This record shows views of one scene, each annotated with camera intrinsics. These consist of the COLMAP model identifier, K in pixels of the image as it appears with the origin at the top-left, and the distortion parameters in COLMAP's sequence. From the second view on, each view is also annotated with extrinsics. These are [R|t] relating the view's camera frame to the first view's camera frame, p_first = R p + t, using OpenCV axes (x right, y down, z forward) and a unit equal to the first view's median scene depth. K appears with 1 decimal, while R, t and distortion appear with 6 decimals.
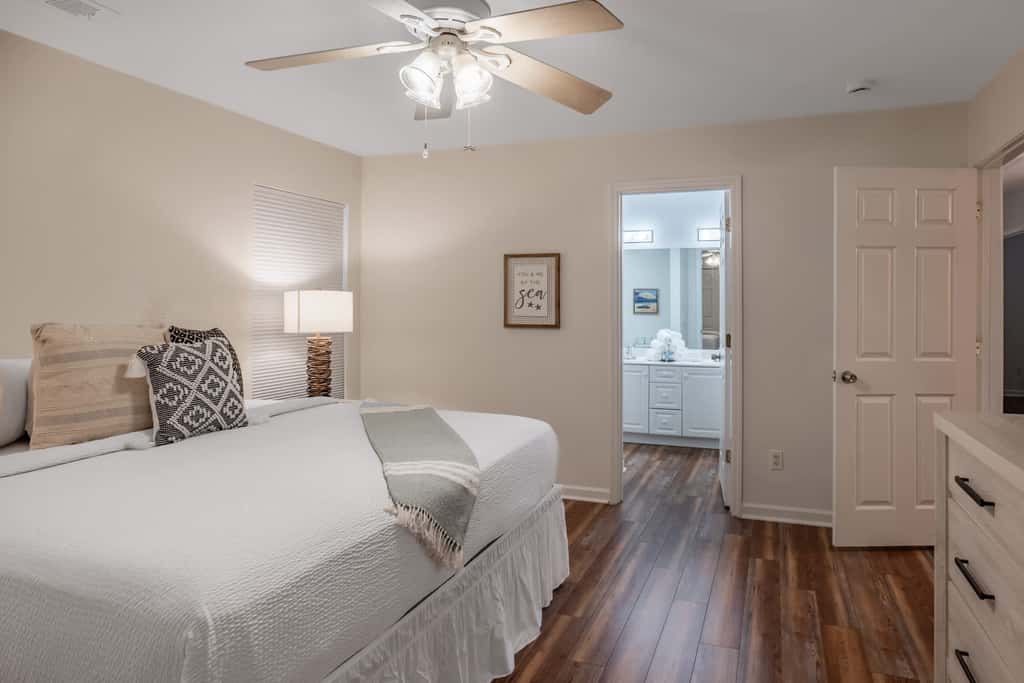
lens RADIAL K [[617.8, 0, 517.2], [0, 617.8, 317.6], [0, 0, 1]] dist [-0.000957, 0.003095]
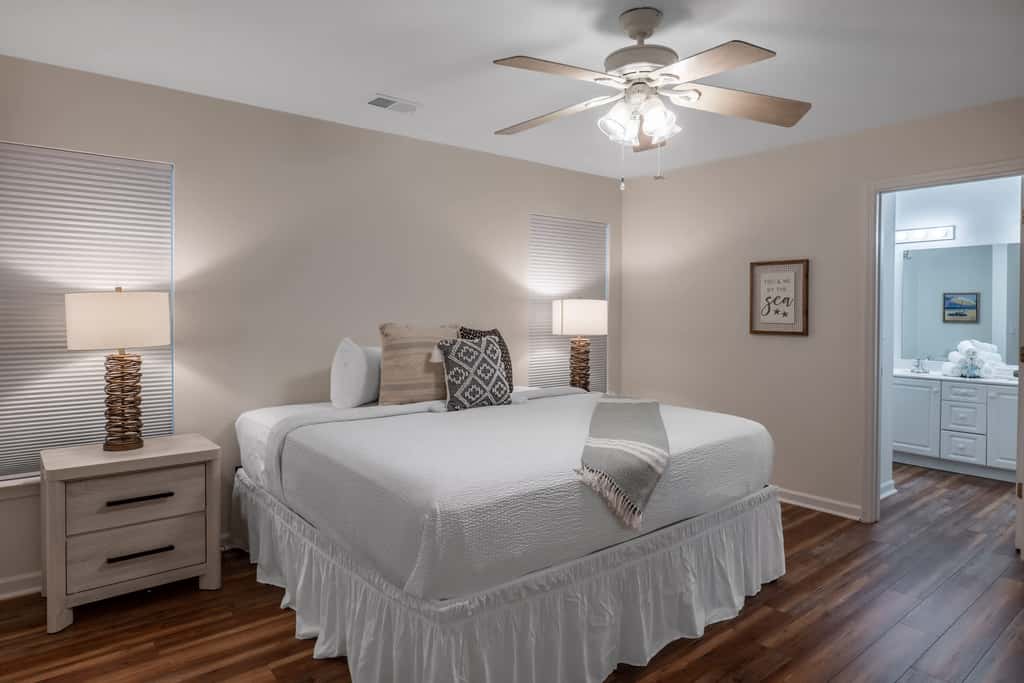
lens RADIAL K [[594.6, 0, 508.1], [0, 594.6, 339.9], [0, 0, 1]] dist [0.044962, 0.001476]
pose [[0.871838, 0.025666, -0.489122, 0.179089], [-0.012774, 0.999478, 0.029678, 0.002542], [0.489629, -0.019626, 0.871710, -0.102269]]
